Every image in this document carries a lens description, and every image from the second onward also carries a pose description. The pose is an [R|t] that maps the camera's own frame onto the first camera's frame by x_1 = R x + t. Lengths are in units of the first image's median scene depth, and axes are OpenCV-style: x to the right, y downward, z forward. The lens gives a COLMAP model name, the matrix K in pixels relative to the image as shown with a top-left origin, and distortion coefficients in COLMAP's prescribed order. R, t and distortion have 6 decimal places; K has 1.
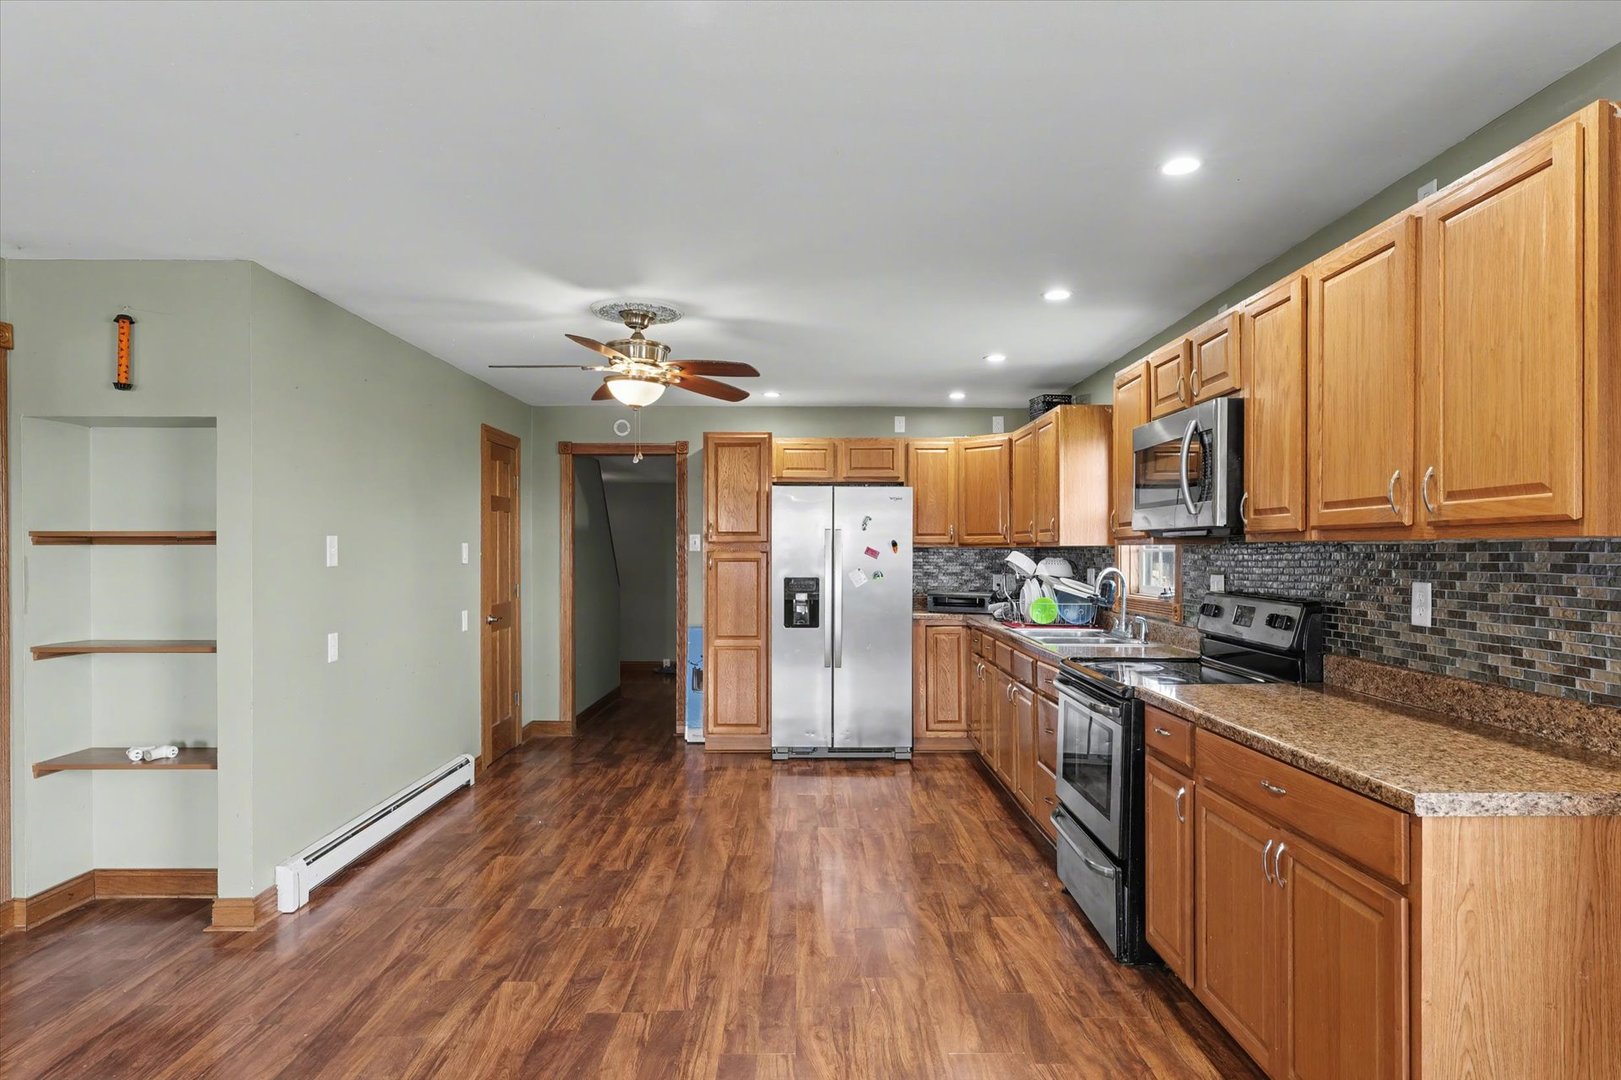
lens RADIAL K [[927.5, 0, 804.2], [0, 927.5, 559.4], [0, 0, 1]] dist [-0.001708, -0.000249]
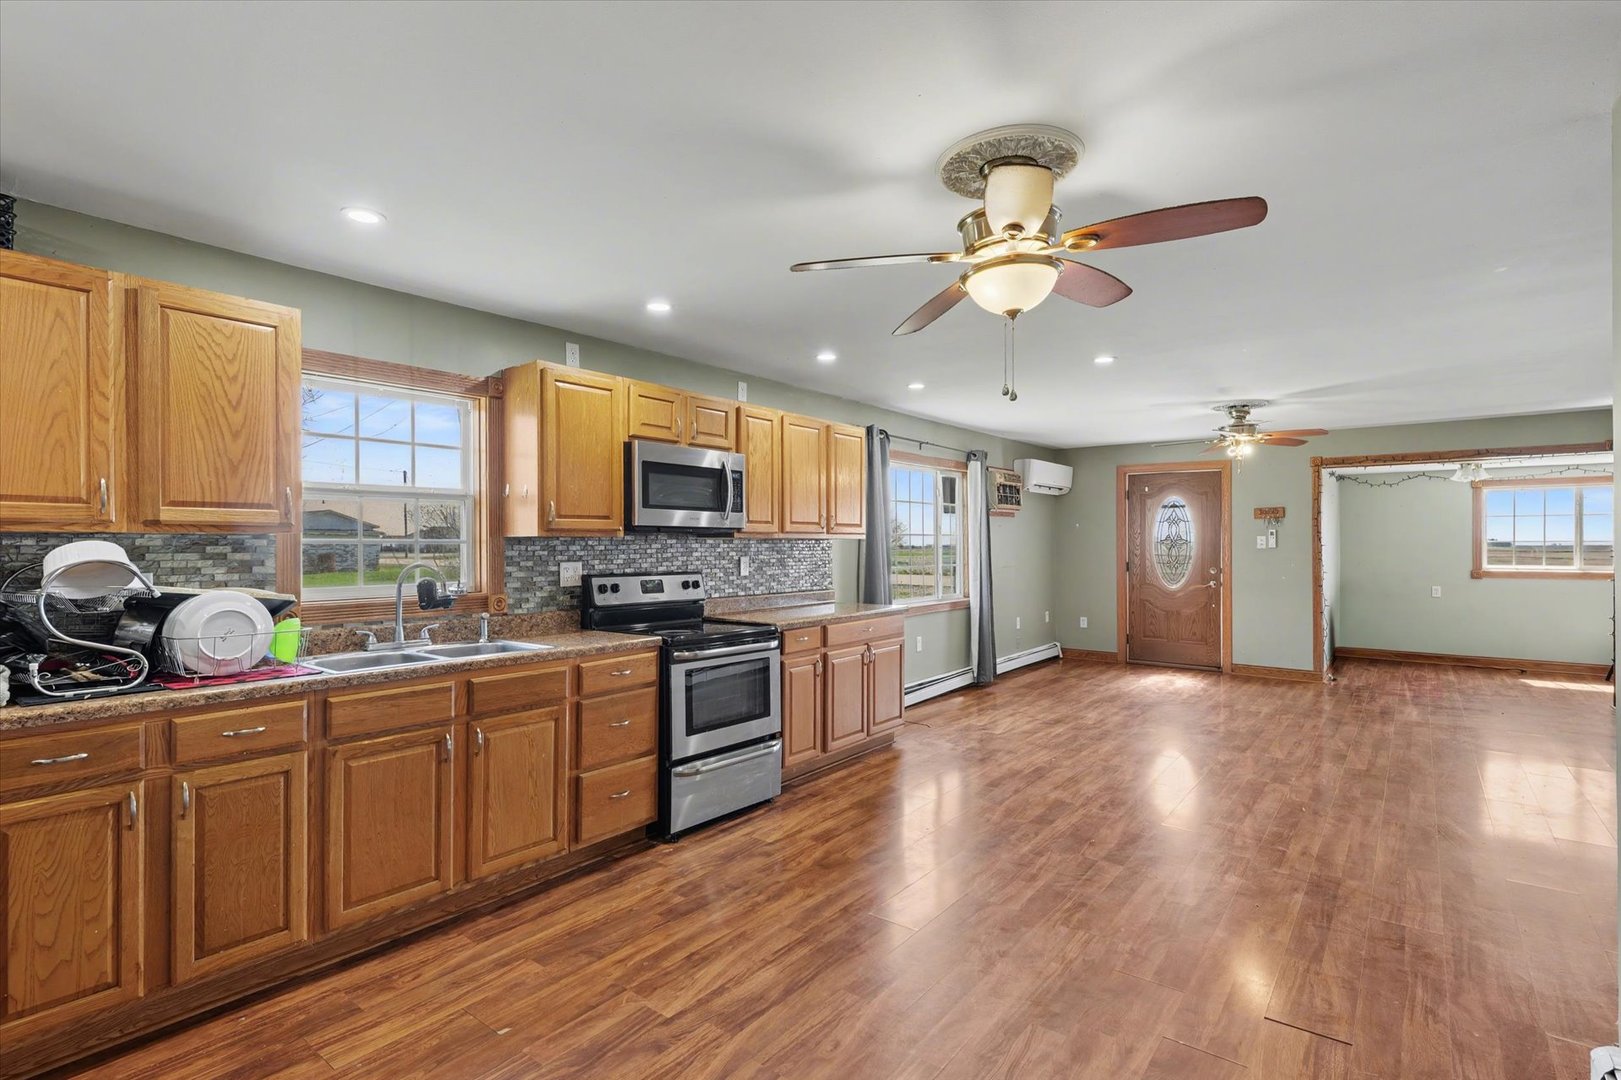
lens RADIAL K [[775.5, 0, 809.2], [0, 775.5, 544.4], [0, 0, 1]] dist [0.001093, -0.000069]
pose [[-0.783081, 0.003483, 0.621910, -0.354136], [0.008272, 0.999954, 0.004816, -0.007289], [-0.621865, 0.008916, -0.783074, 1.318148]]
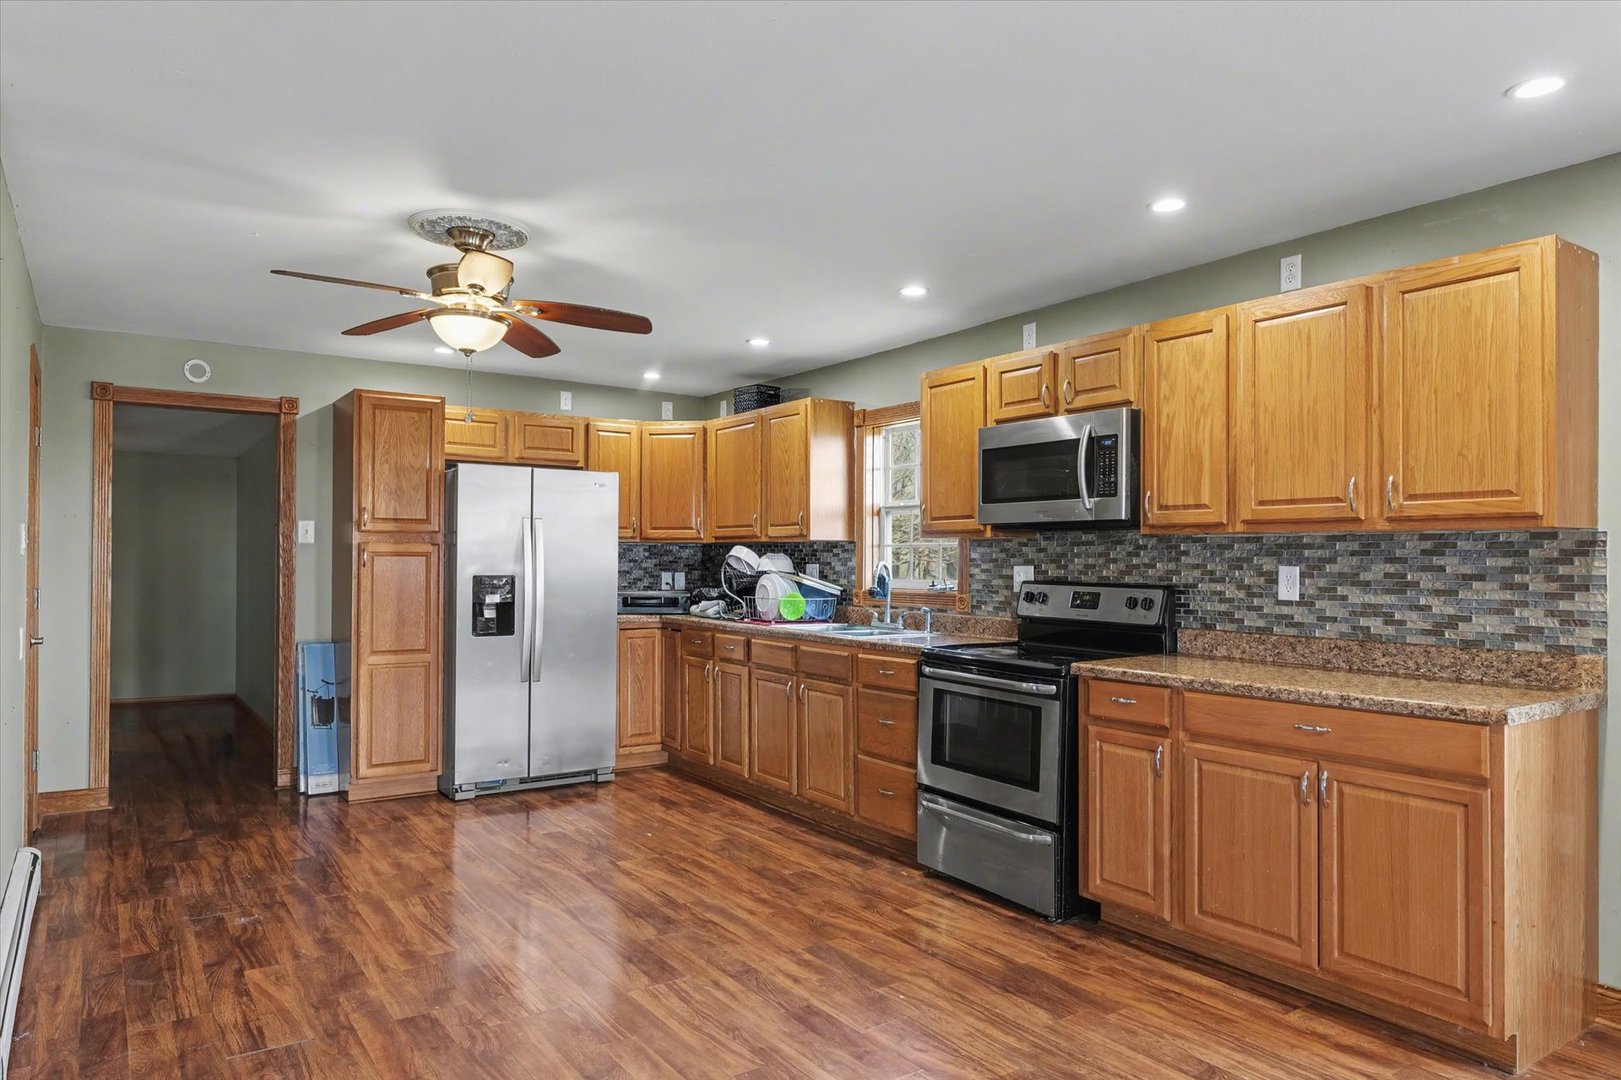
lens RADIAL K [[1029.1, 0, 800.8], [0, 1029.1, 551.1], [0, 0, 1]] dist [-0.001708, -0.000165]
pose [[0.828438, 0.007903, 0.560025, -0.378348], [-0.000624, 0.999913, -0.013189, 0.012816], [-0.560080, 0.010577, 0.828371, 0.110811]]
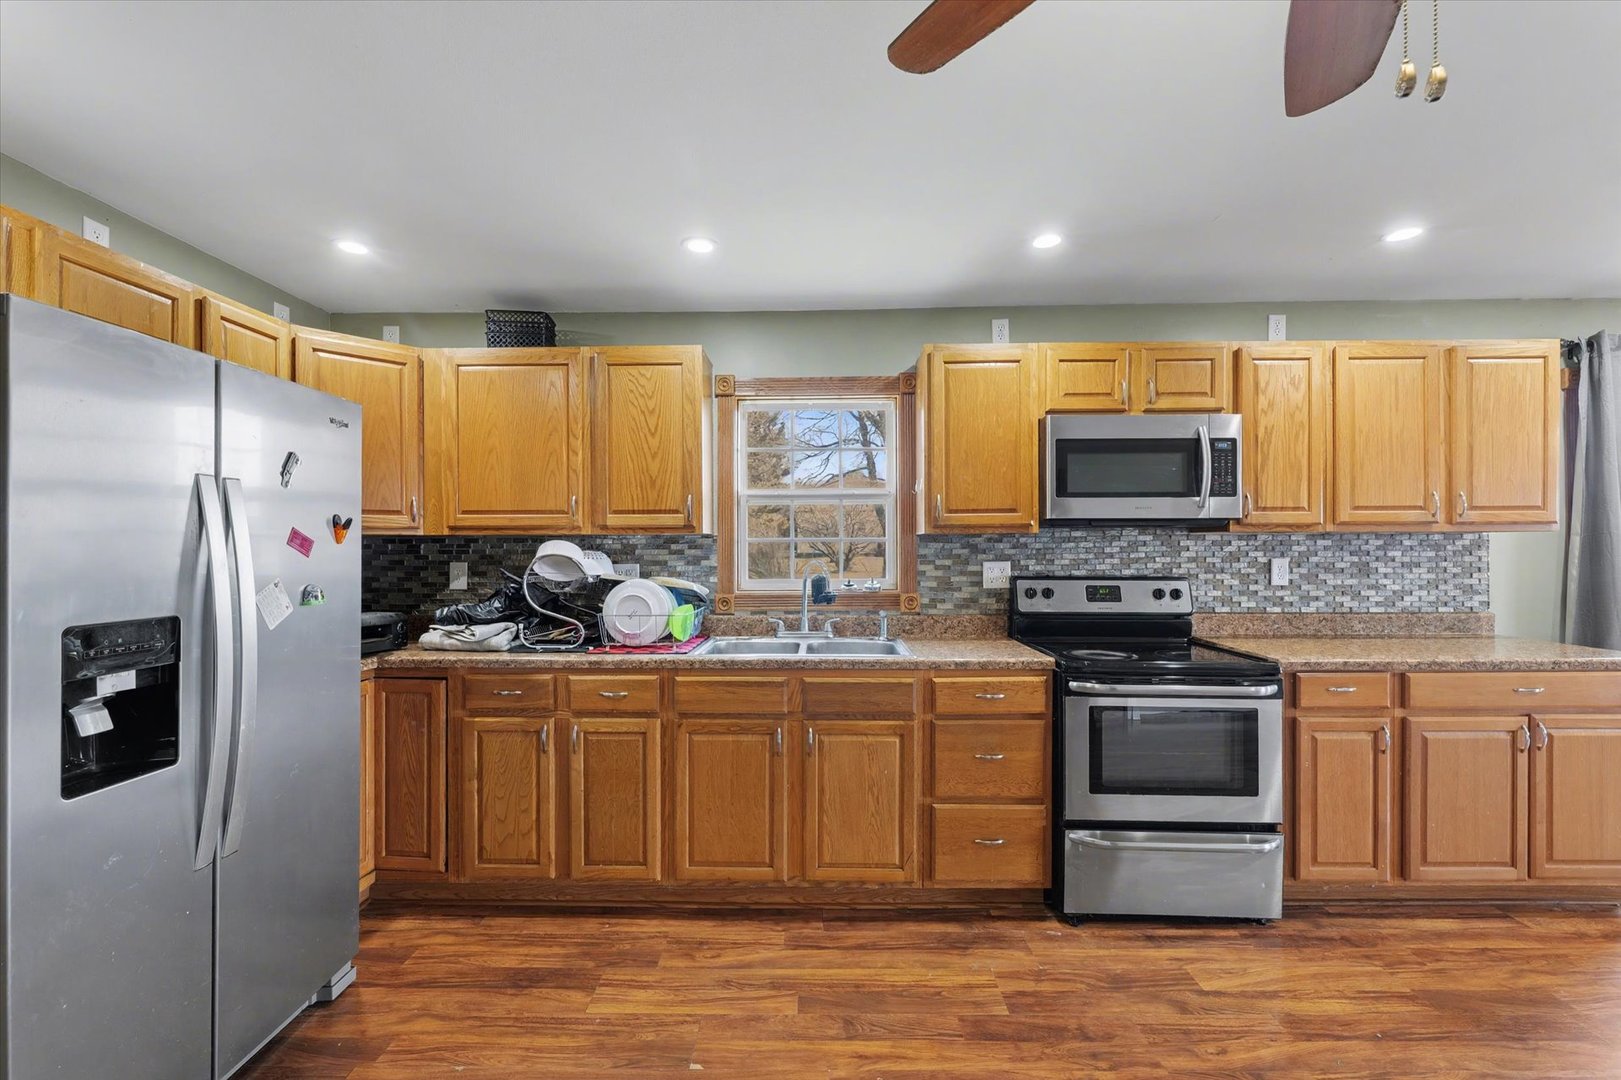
lens RADIAL K [[676.0, 0, 808.1], [0, 676.0, 545.7], [0, 0, 1]] dist [0.001758, -0.000165]
pose [[0.018644, -0.000454, 0.999826, -0.295005], [0.011417, 0.999935, 0.000241, -0.004050], [-0.999761, 0.011411, 0.018648, 0.994727]]
